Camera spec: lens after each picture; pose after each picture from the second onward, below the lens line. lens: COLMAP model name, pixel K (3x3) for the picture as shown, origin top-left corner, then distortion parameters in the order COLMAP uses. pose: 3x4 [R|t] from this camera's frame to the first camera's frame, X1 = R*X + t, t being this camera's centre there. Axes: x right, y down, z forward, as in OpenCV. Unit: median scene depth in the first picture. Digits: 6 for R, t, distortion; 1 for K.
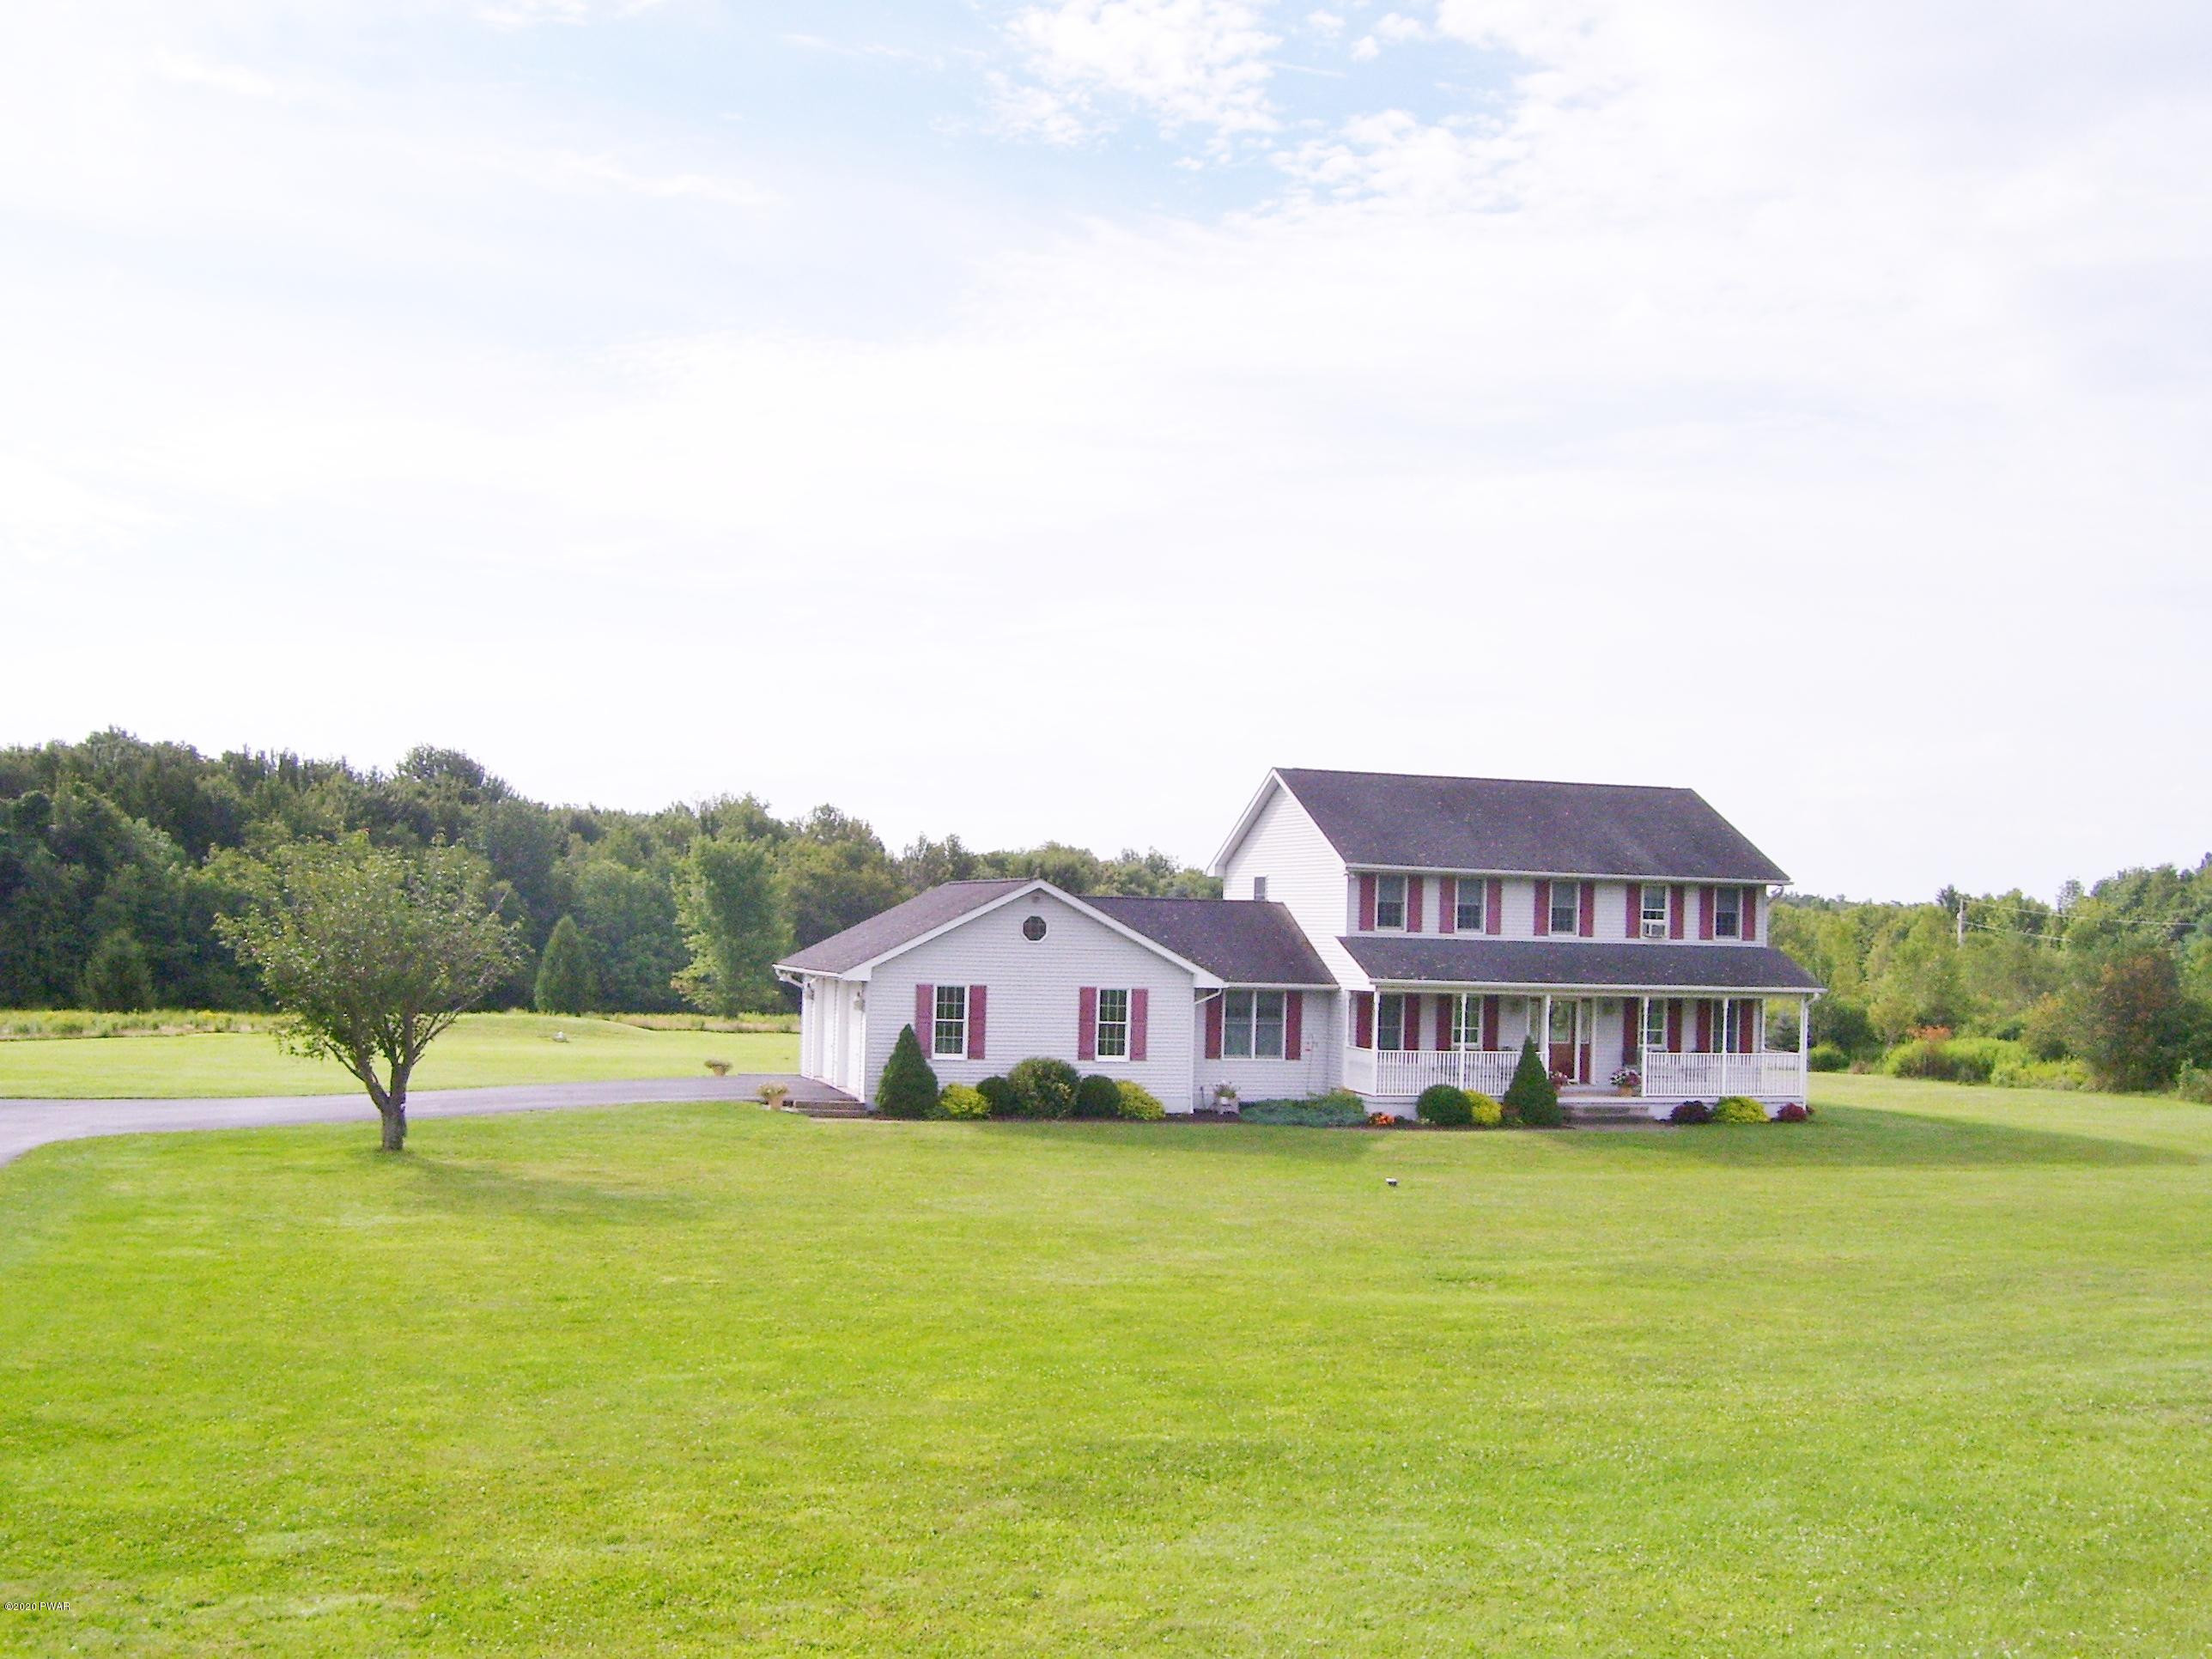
lens RADIAL K [[2381.3, 0, 1107.6], [0, 2381.3, 826.5], [0, 0, 1]] dist [-0.149652, 0.000000]
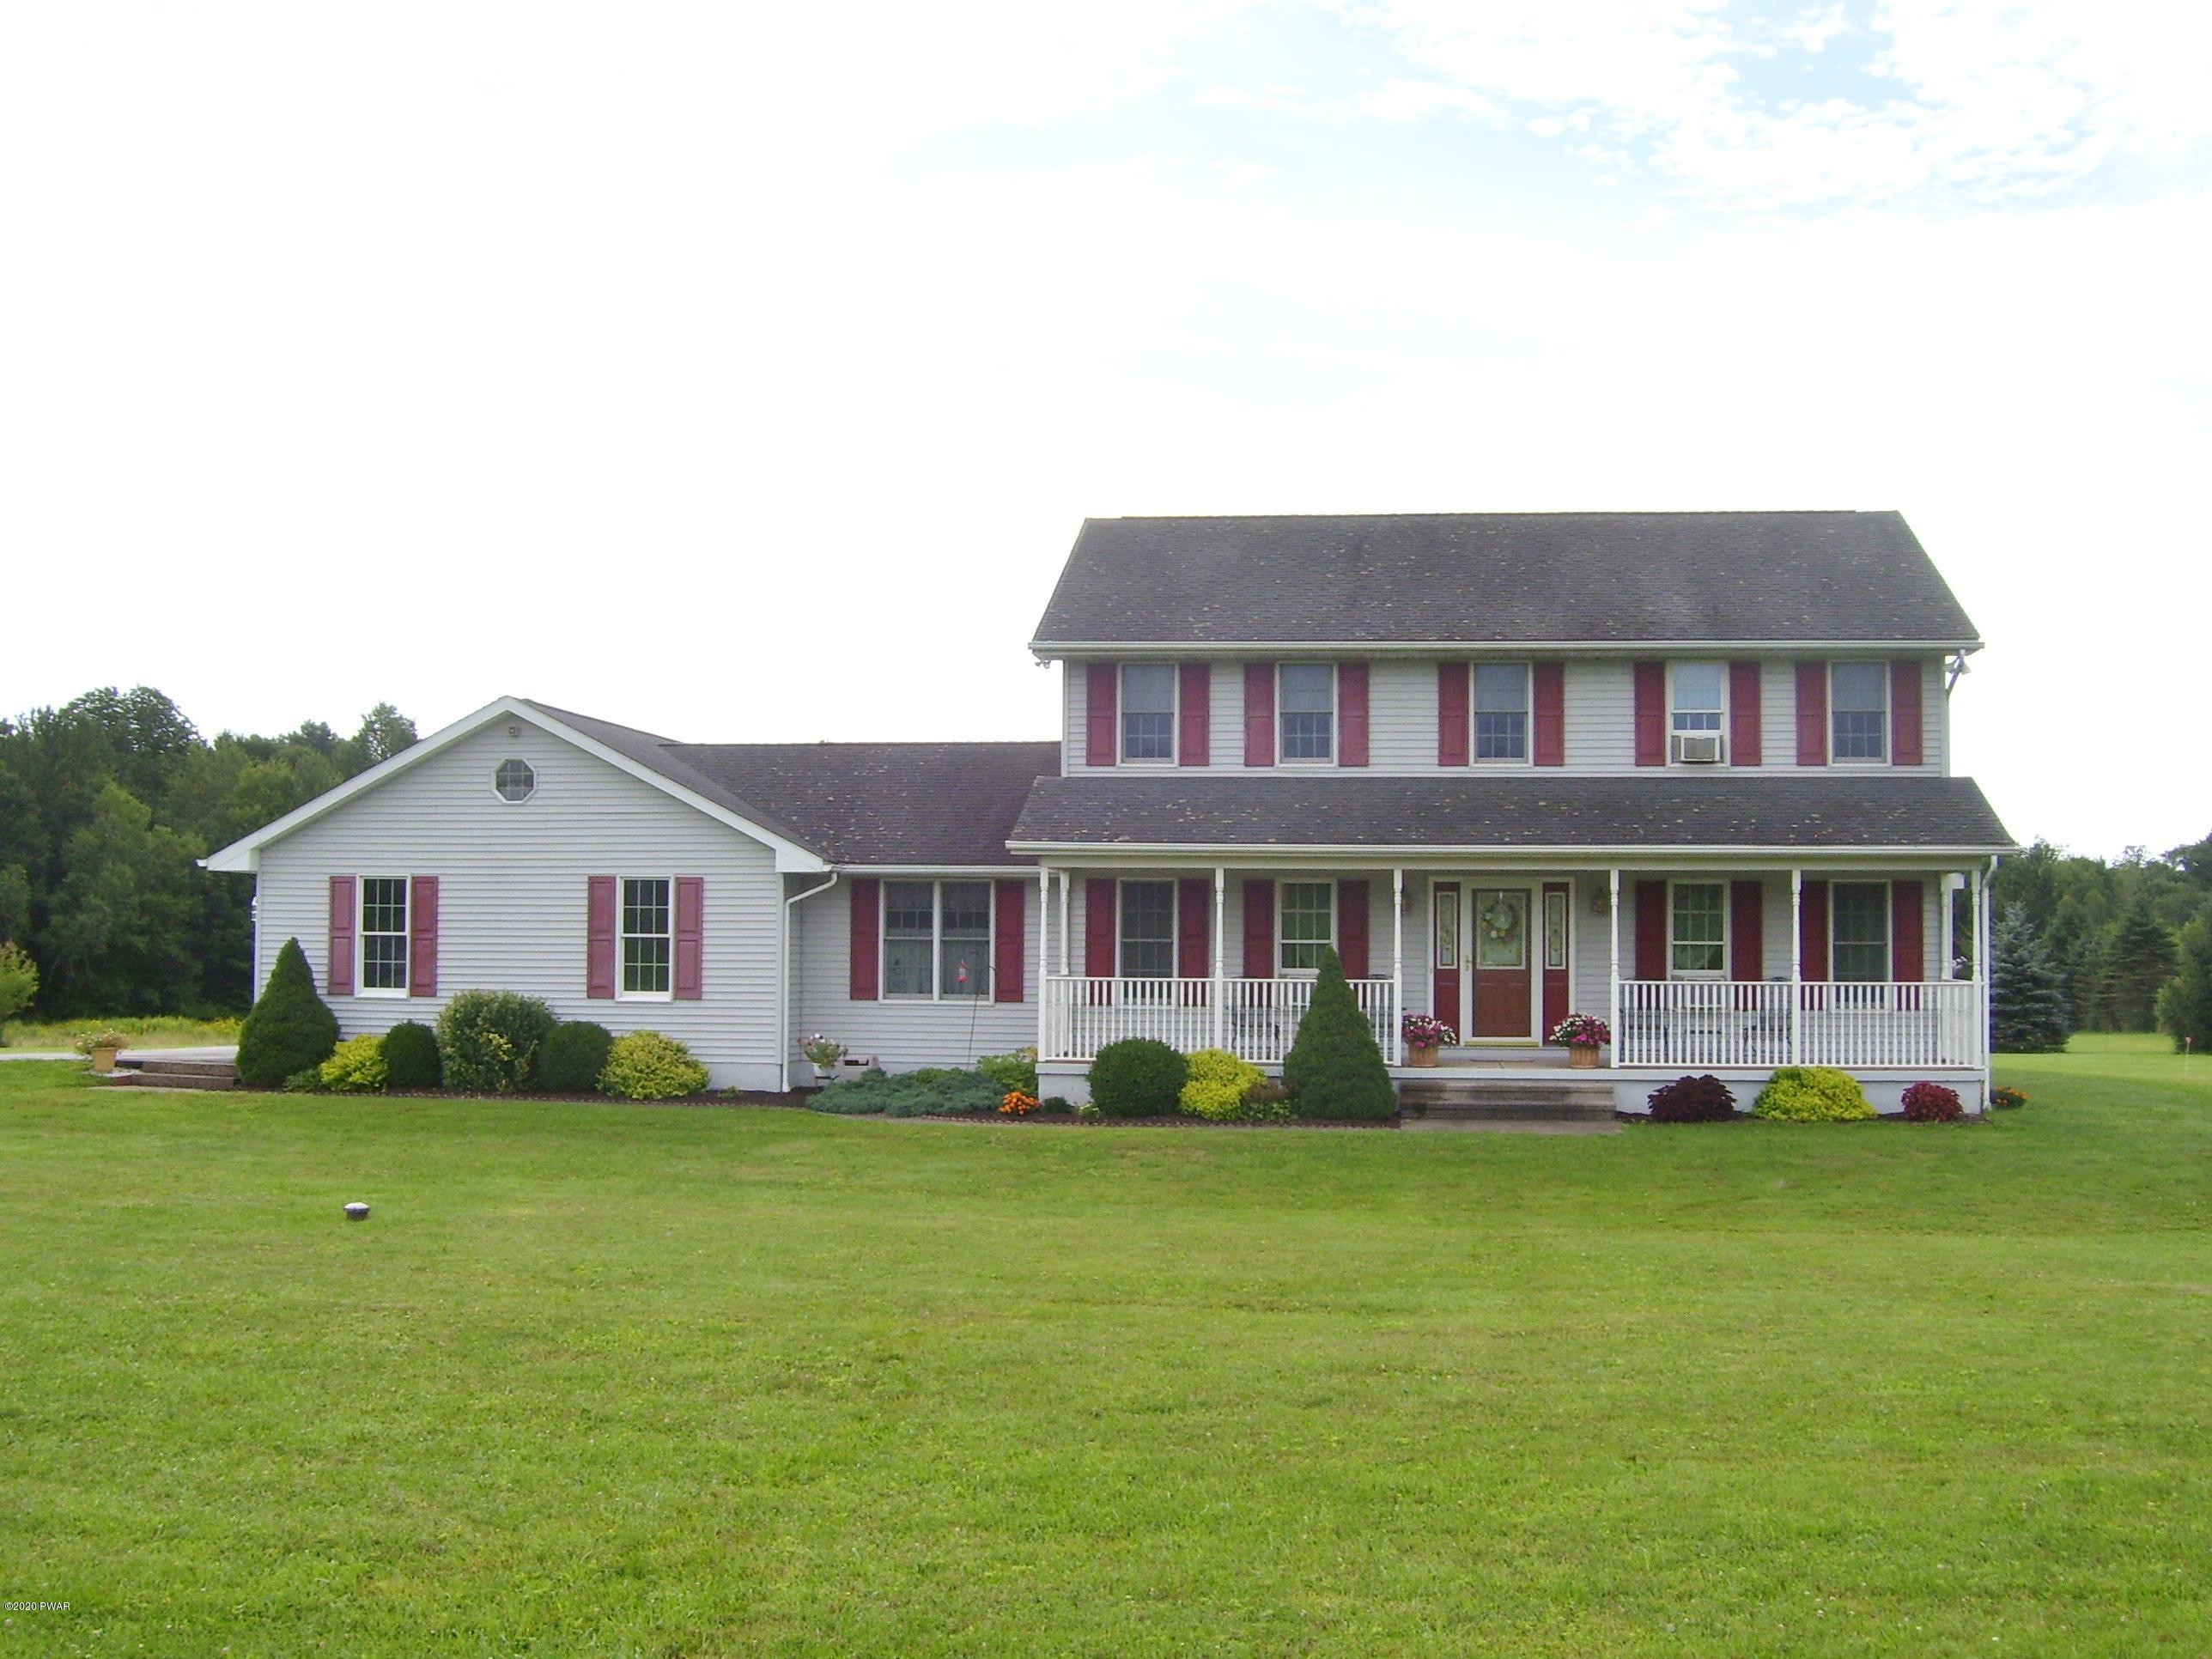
lens RADIAL K [[2381.3, 0, 1104.2], [0, 2381.3, 834.5], [0, 0, 1]] dist [-0.149652, 0.000000]
pose [[0.917786, -0.038087, -0.395244, 0.333300], [0.034654, 0.999274, -0.015824, 0.069822], [0.395560, 0.000827, 0.918440, 0.500750]]
